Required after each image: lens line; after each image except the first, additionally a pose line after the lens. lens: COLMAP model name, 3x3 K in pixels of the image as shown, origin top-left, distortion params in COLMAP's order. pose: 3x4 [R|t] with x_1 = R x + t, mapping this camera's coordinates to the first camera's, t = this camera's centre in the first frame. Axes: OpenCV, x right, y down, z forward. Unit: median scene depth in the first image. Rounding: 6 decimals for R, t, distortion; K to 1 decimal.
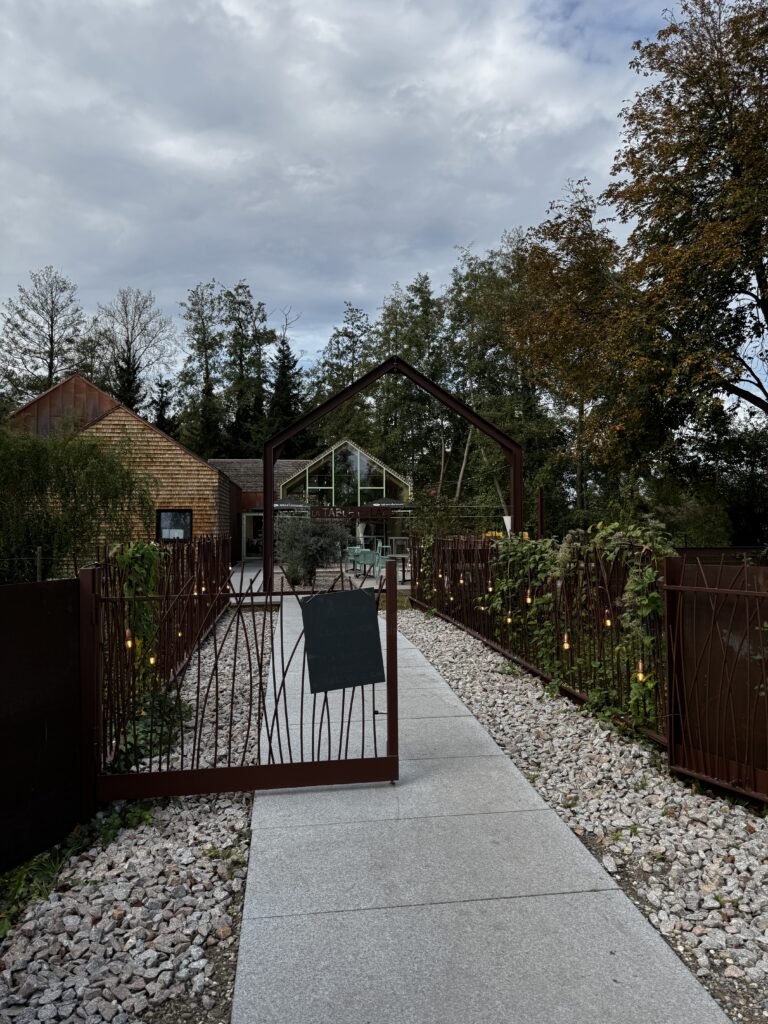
lens RADIAL K [[715.0, 0, 384.0], [0, 715.0, 512.0], [0, 0, 1]] dist [0.023246, -0.045936]
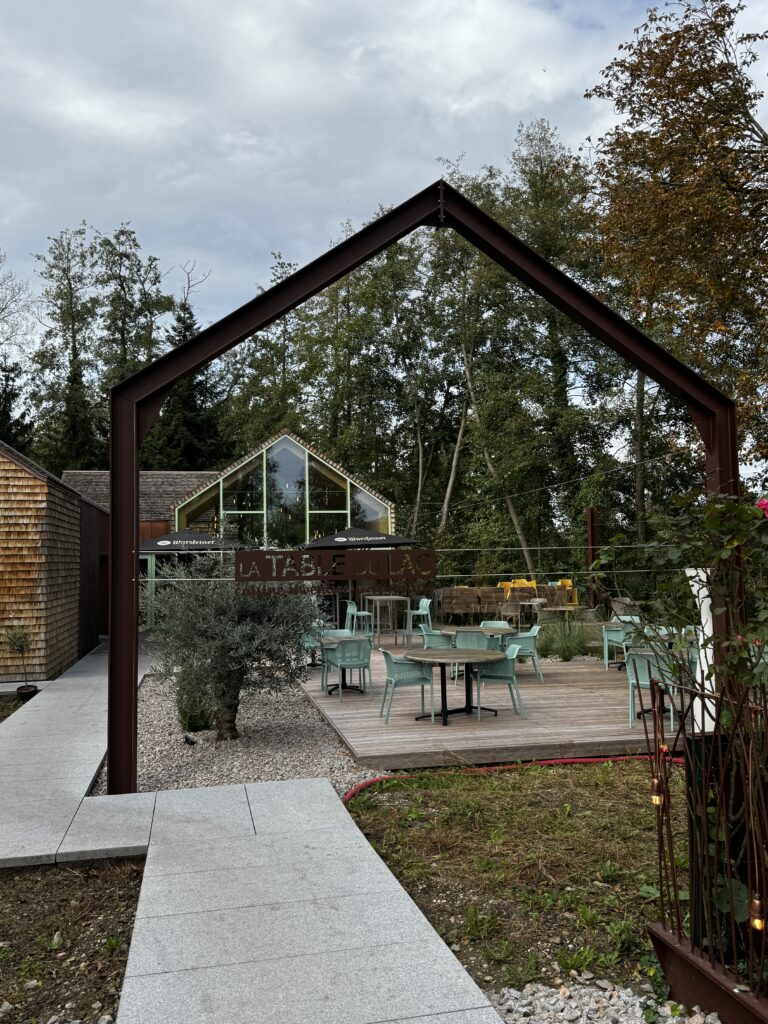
lens RADIAL K [[822.4, 0, 384.0], [0, 822.4, 512.0], [0, 0, 1]] dist [-0.000241, -0.007200]
pose [[0.995641, -0.008777, 0.092858, -0.020712], [0.012369, 0.999194, -0.038181, -0.003666], [-0.092448, 0.039163, 0.994947, 0.176541]]
